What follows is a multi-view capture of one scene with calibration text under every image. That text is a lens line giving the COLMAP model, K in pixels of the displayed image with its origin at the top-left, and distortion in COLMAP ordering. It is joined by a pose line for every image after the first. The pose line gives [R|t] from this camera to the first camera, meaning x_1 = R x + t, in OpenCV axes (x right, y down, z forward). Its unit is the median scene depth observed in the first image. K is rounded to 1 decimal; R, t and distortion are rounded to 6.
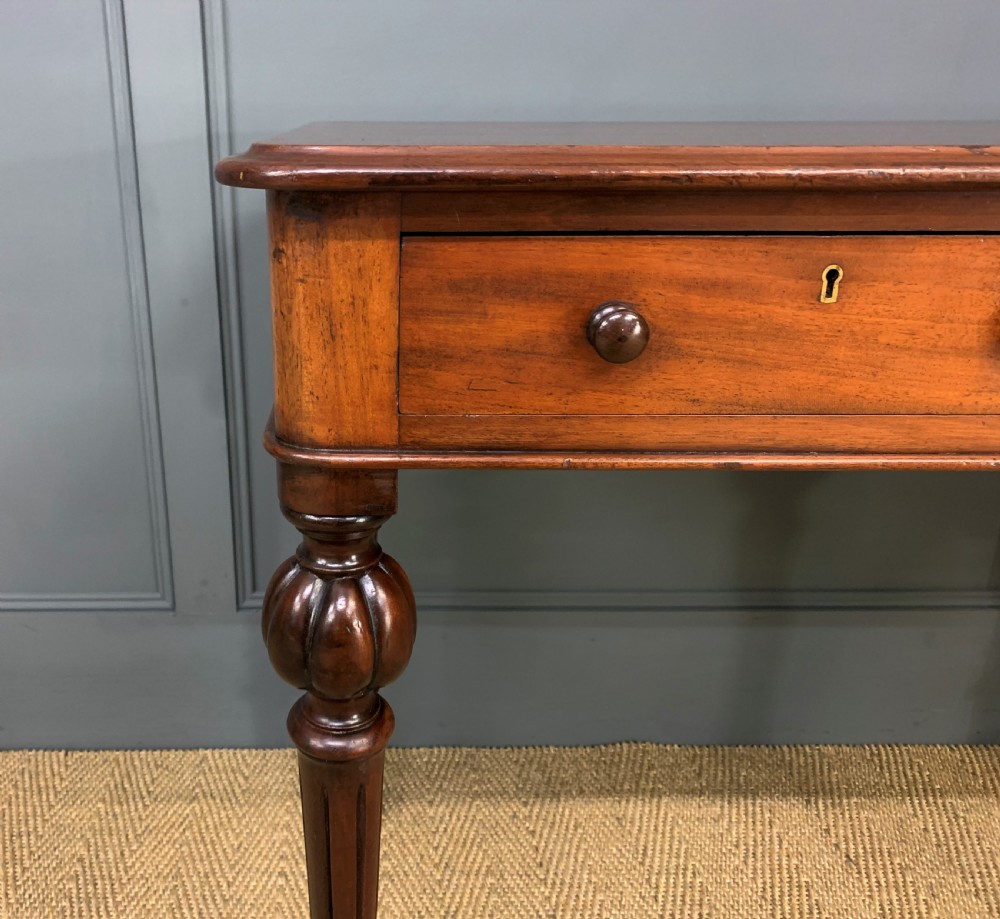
lens RADIAL K [[938.6, 0, 360.0], [0, 938.6, 450.1], [0, 0, 1]] dist [0.004659, 0.000000]
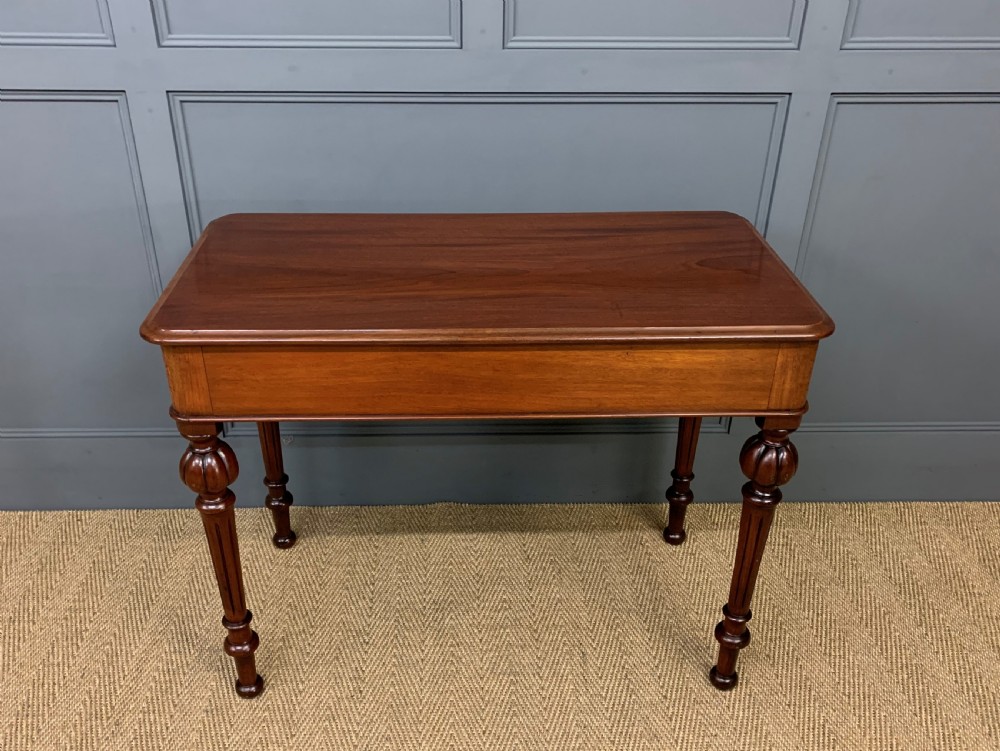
lens RADIAL K [[883.4, 0, 481.1], [0, 883.4, 394.7], [0, 0, 1]] dist [-0.013051, 0.037712]
pose [[0.999239, -0.001992, 0.038951, 0.353187], [-0.004999, 0.983914, 0.178573, -0.256858], [-0.038680, -0.178632, 0.983155, -0.827204]]
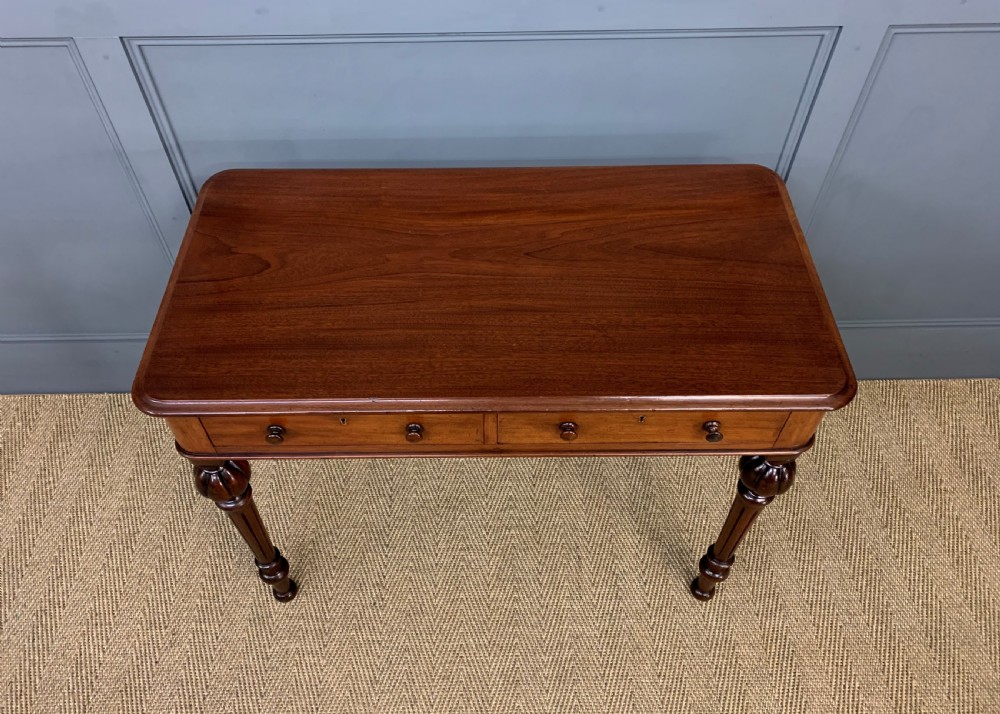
lens RADIAL K [[772.8, 0, 493.1], [0, 772.8, 352.1], [0, 0, 1]] dist [0.007370, 0.006897]
pose [[0.999717, -0.016108, 0.017486, 0.407336], [0.004757, 0.856154, 0.516699, -0.716456], [-0.023293, -0.516470, 0.855989, -0.450946]]
